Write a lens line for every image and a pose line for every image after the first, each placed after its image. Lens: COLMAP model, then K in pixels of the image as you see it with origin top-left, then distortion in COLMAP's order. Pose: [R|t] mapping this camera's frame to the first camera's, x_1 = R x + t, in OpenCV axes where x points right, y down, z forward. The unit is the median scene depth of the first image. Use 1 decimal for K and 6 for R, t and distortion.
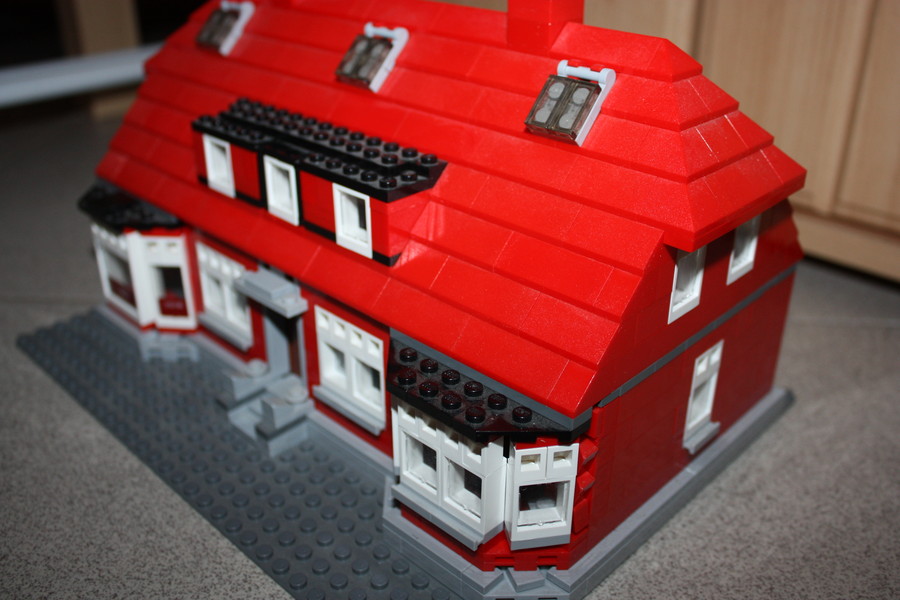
lens RADIAL K [[874.1, 0, 450.0], [0, 874.1, 300.0], [0, 0, 1]] dist [-0.128066, -0.007197]
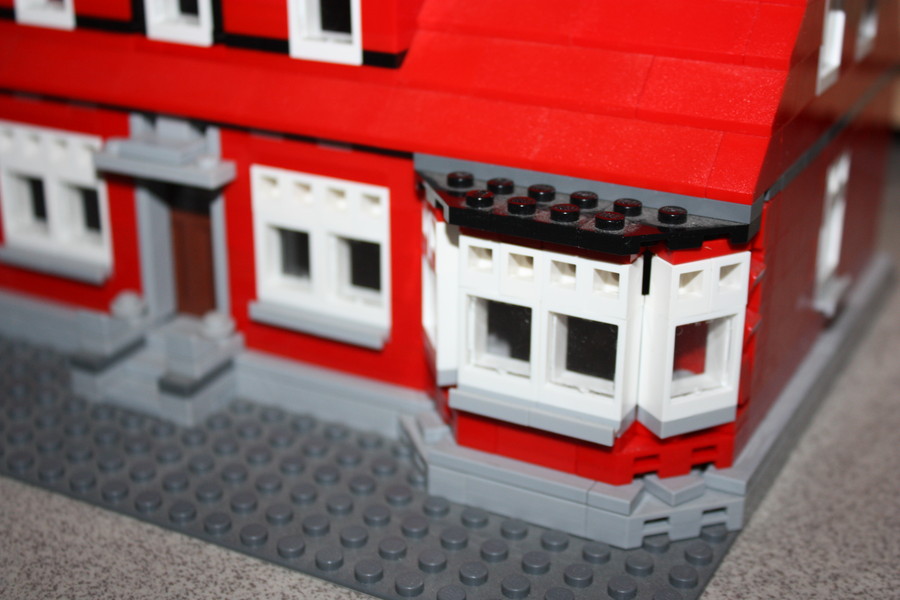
lens RADIAL K [[1403.8, 0, 450.0], [0, 1403.8, 300.0], [0, 0, 1]] dist [-0.134665, 0.143223]
pose [[0.959188, -0.103779, 0.263037, -0.326017], [0.126759, 0.989324, -0.071910, 0.216544], [-0.252766, 0.102317, 0.962102, -0.014777]]
